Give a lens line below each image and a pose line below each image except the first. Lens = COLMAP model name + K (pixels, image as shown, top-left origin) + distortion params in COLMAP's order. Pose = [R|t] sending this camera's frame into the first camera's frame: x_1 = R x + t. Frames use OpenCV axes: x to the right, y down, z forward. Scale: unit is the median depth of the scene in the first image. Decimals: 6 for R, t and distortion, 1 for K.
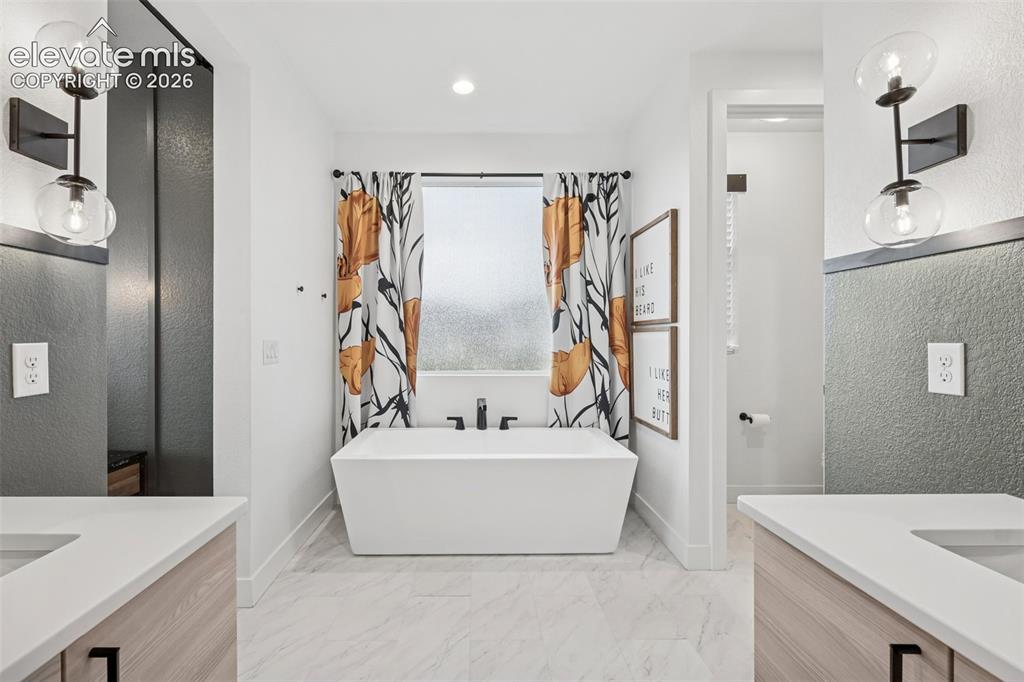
lens RADIAL K [[438.9, 0, 479.8], [0, 438.9, 340.4], [0, 0, 1]] dist [0.000405, 0.000205]
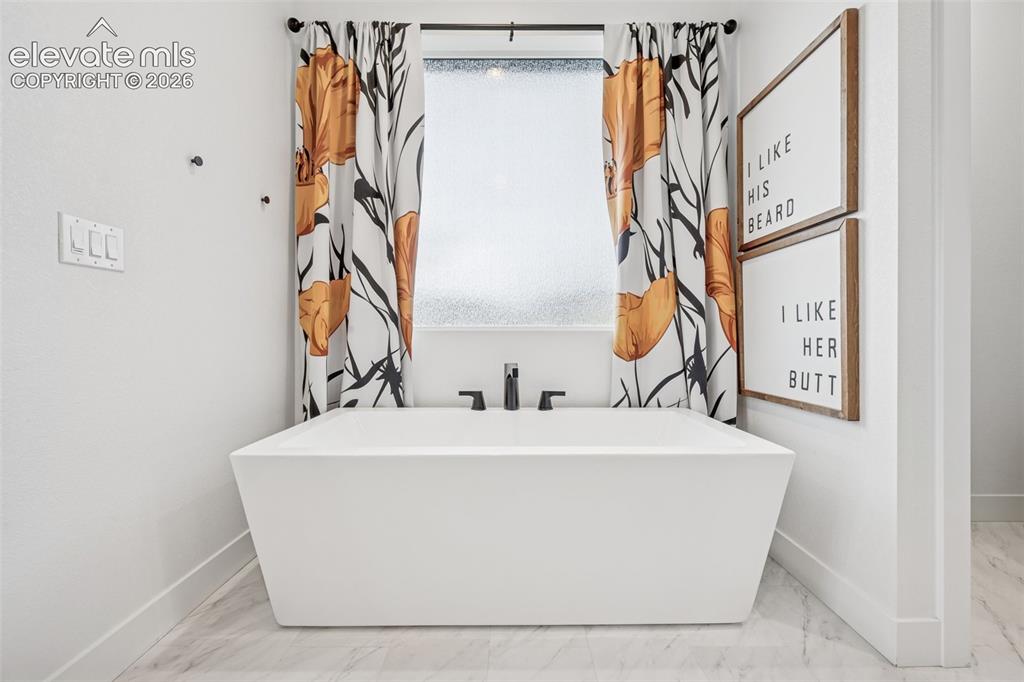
lens RADIAL K [[420.9, 0, 514.0], [0, 420.9, 338.8], [0, 0, 1]] dist [-0.001113, 0.000731]
pose [[0.999994, 0.000448, -0.003366, 0.010324], [-0.000452, 0.999999, -0.001198, 0.096274], [0.003365, 0.001200, 0.999994, 0.365581]]
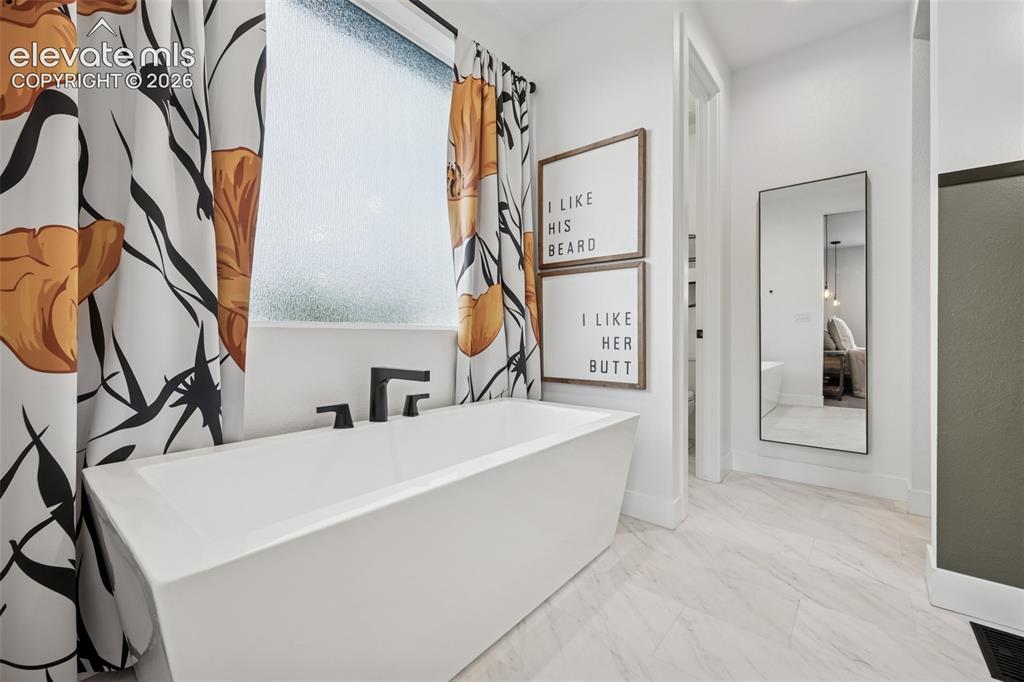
lens RADIAL K [[420.9, 0, 514.0], [0, 420.9, 338.8], [0, 0, 1]] dist [-0.001113, 0.000731]
pose [[0.643016, -0.003331, 0.765846, -0.297067], [0.002943, 0.999994, 0.001878, 0.095847], [-0.765847, 0.001047, 0.643022, 0.518215]]
